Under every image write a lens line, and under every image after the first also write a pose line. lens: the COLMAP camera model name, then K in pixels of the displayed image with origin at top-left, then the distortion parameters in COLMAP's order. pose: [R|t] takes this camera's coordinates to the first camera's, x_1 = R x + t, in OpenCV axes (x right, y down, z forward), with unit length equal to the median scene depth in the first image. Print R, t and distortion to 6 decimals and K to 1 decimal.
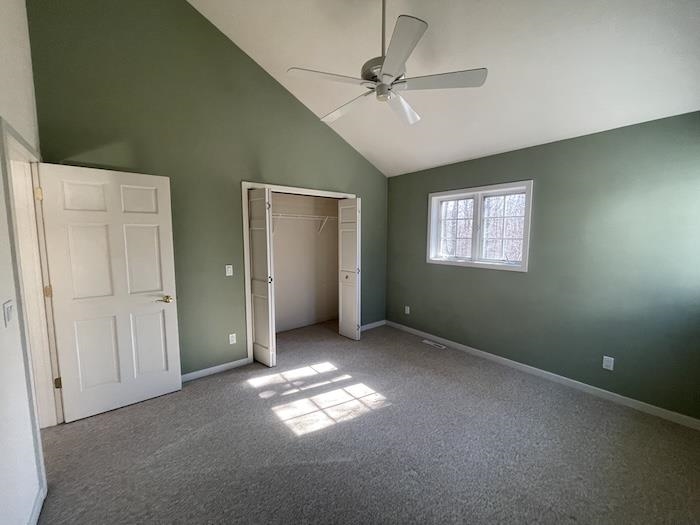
lens RADIAL K [[283.1, 0, 349.5], [0, 283.1, 261.4], [0, 0, 1]] dist [-0.000149, 0.000002]
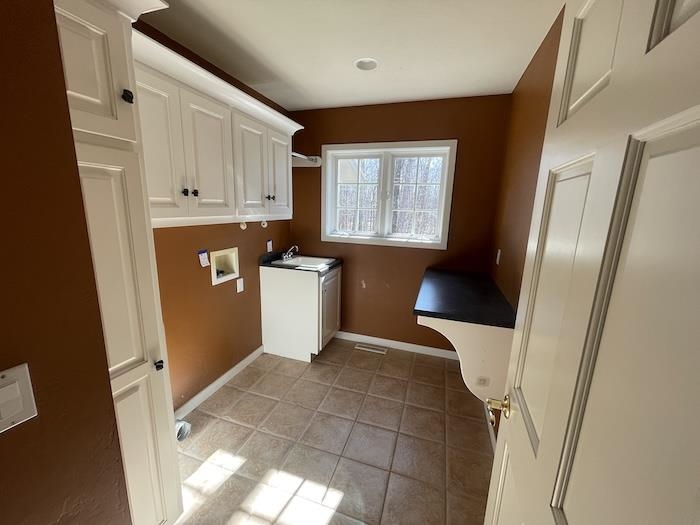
lens RADIAL K [[283.1, 0, 350.2], [0, 283.1, 264.0], [0, 0, 1]] dist [-0.000149, 0.000002]
pose [[0.842987, -0.072428, 0.533037, -0.073920], [0.018176, 0.994164, 0.106339, -0.013436], [-0.537628, -0.079954, 0.839383, 0.359138]]
